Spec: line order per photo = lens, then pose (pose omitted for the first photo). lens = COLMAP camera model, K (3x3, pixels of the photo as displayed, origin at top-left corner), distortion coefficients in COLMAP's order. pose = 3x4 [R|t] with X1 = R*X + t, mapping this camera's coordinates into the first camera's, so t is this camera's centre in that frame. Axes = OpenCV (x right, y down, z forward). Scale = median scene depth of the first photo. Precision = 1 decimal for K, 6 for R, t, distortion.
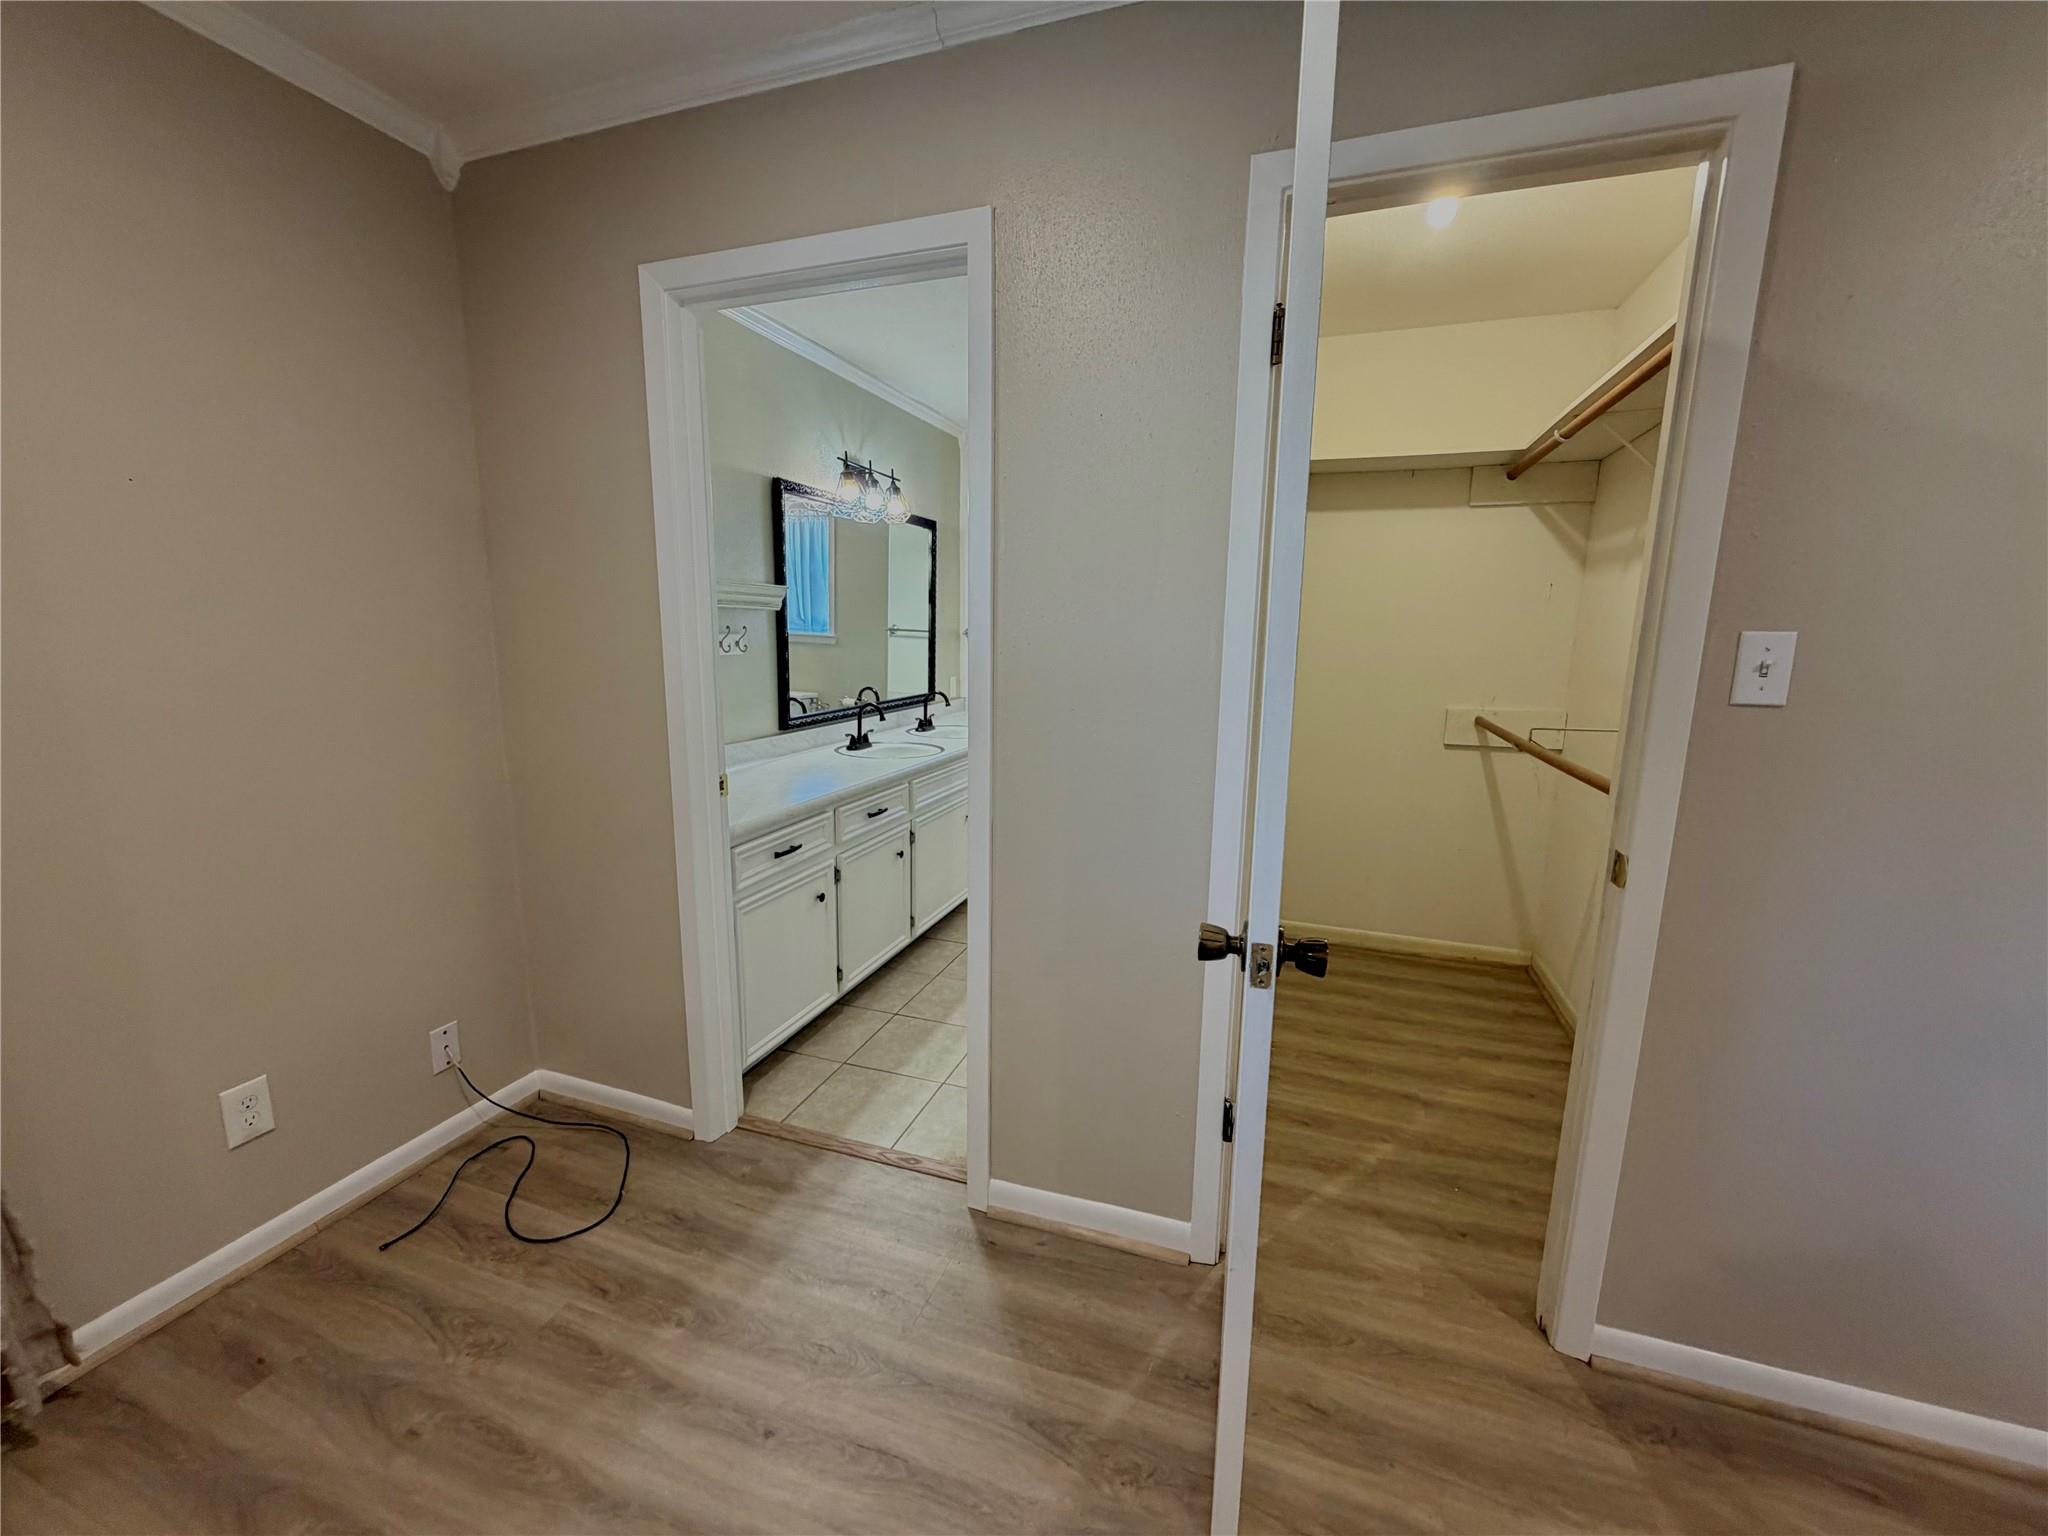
lens RADIAL K [[815.0, 0, 1019.4], [0, 815.0, 767.2], [0, 0, 1]] dist [-0.000249, 0.000064]
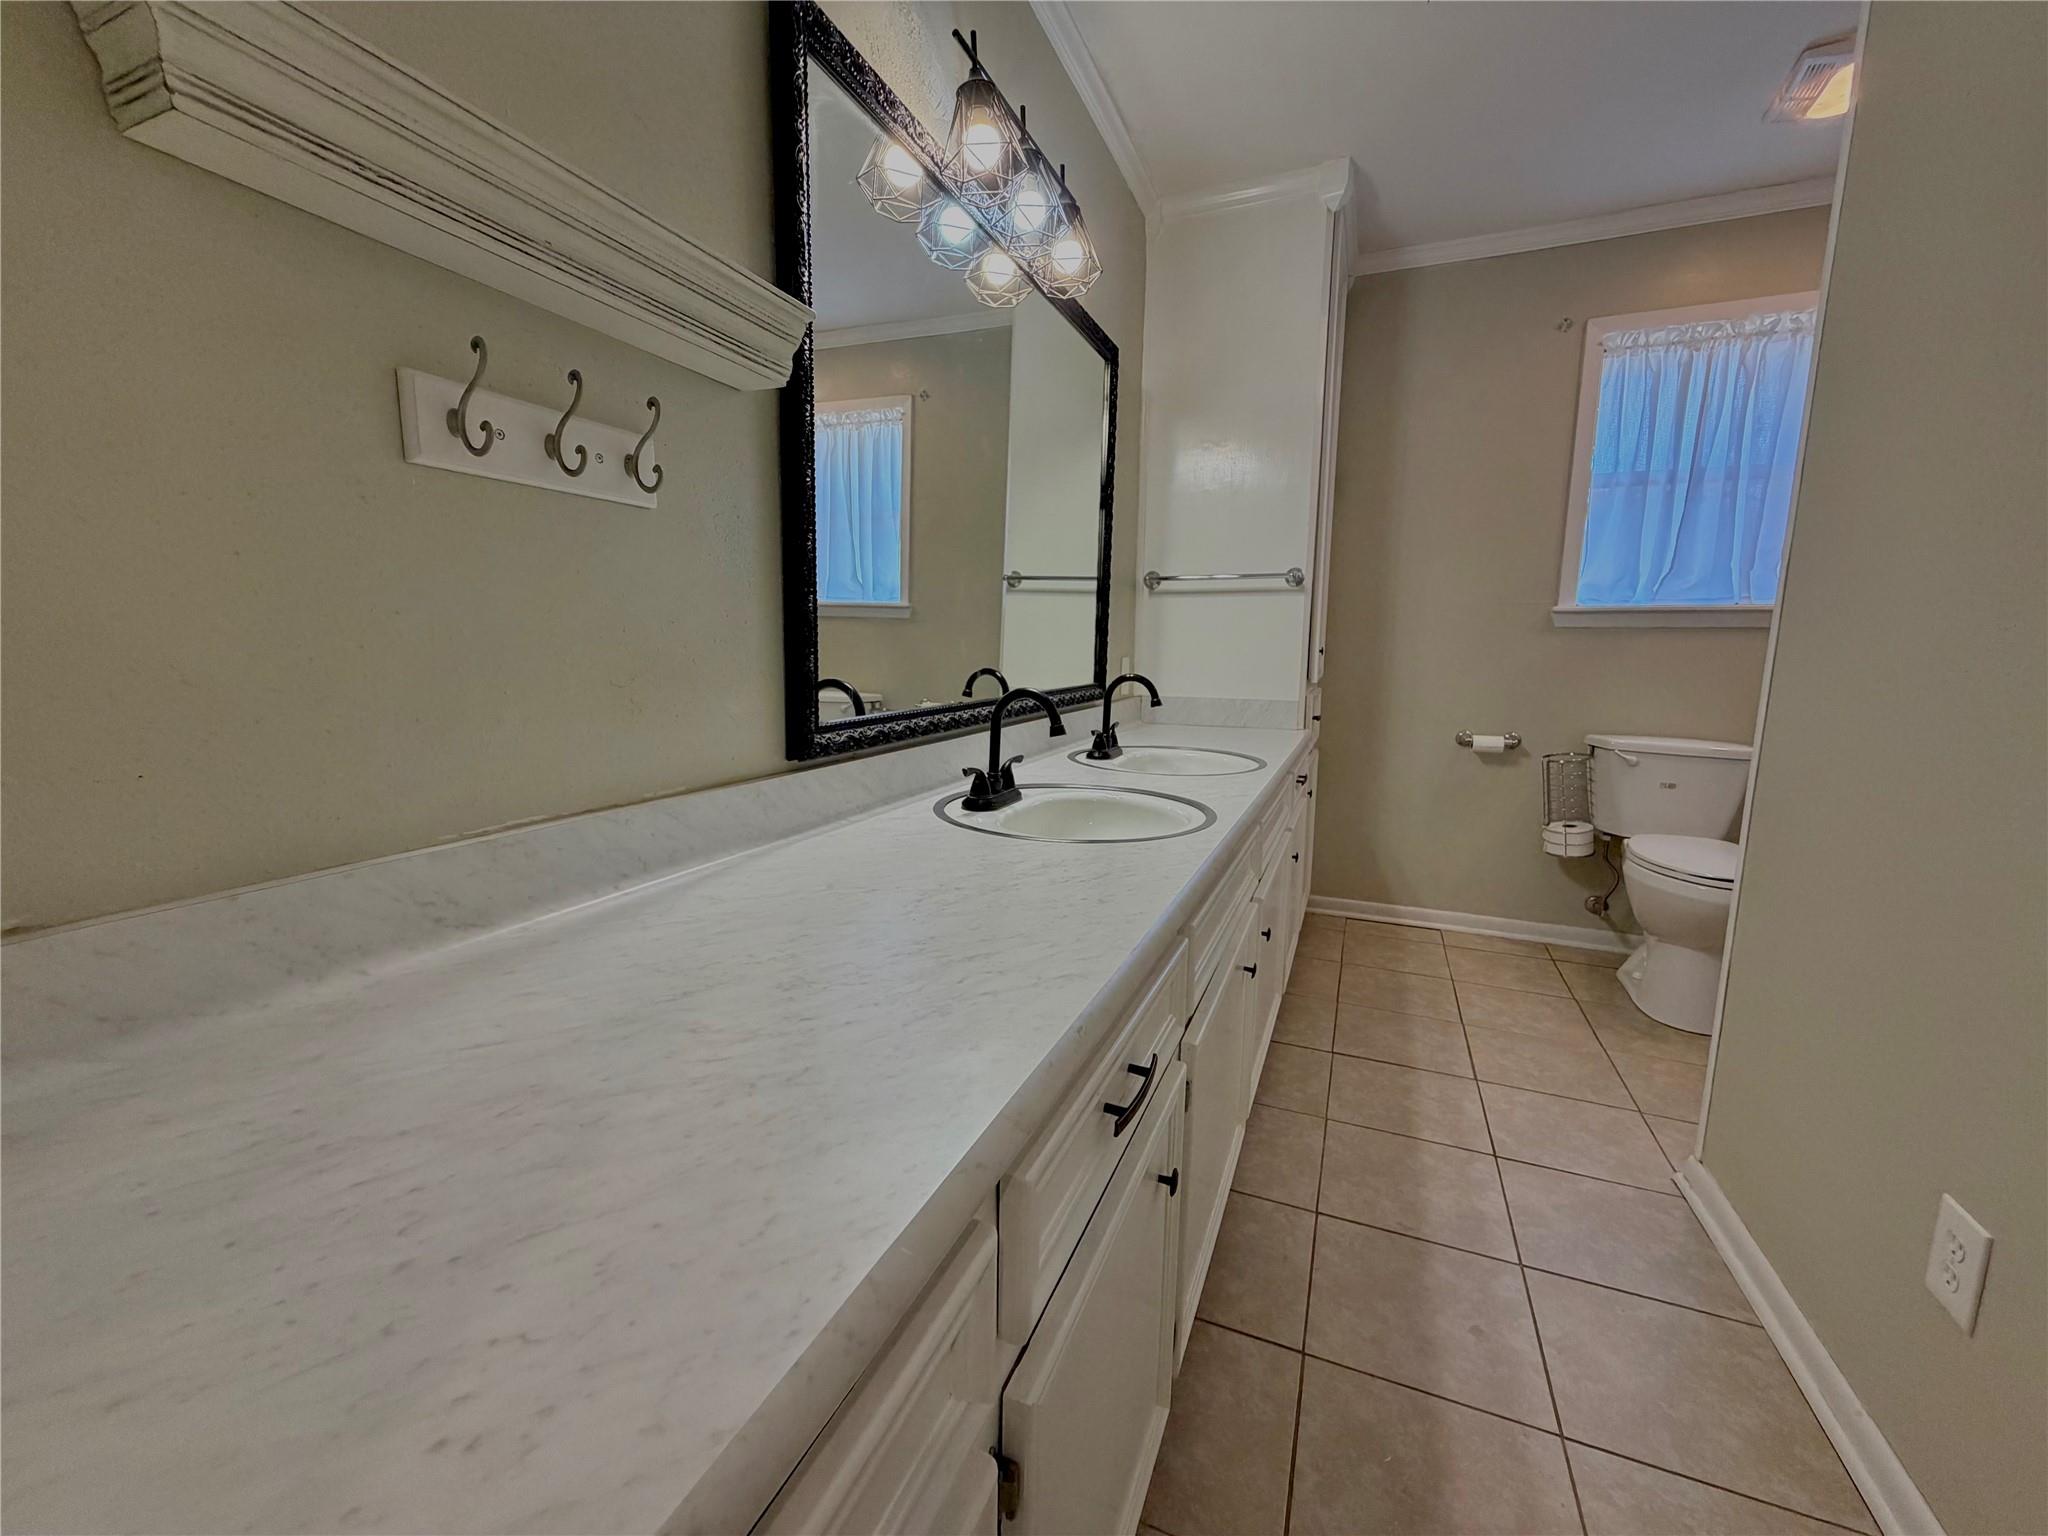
lens RADIAL K [[815.0, 0, 1019.4], [0, 815.0, 767.2], [0, 0, 1]] dist [-0.000249, 0.000064]
pose [[0.997708, 0.004382, -0.067523, -0.167700], [-0.005886, 0.999738, -0.022103, -0.034279], [0.067409, 0.022450, 0.997473, 0.642960]]
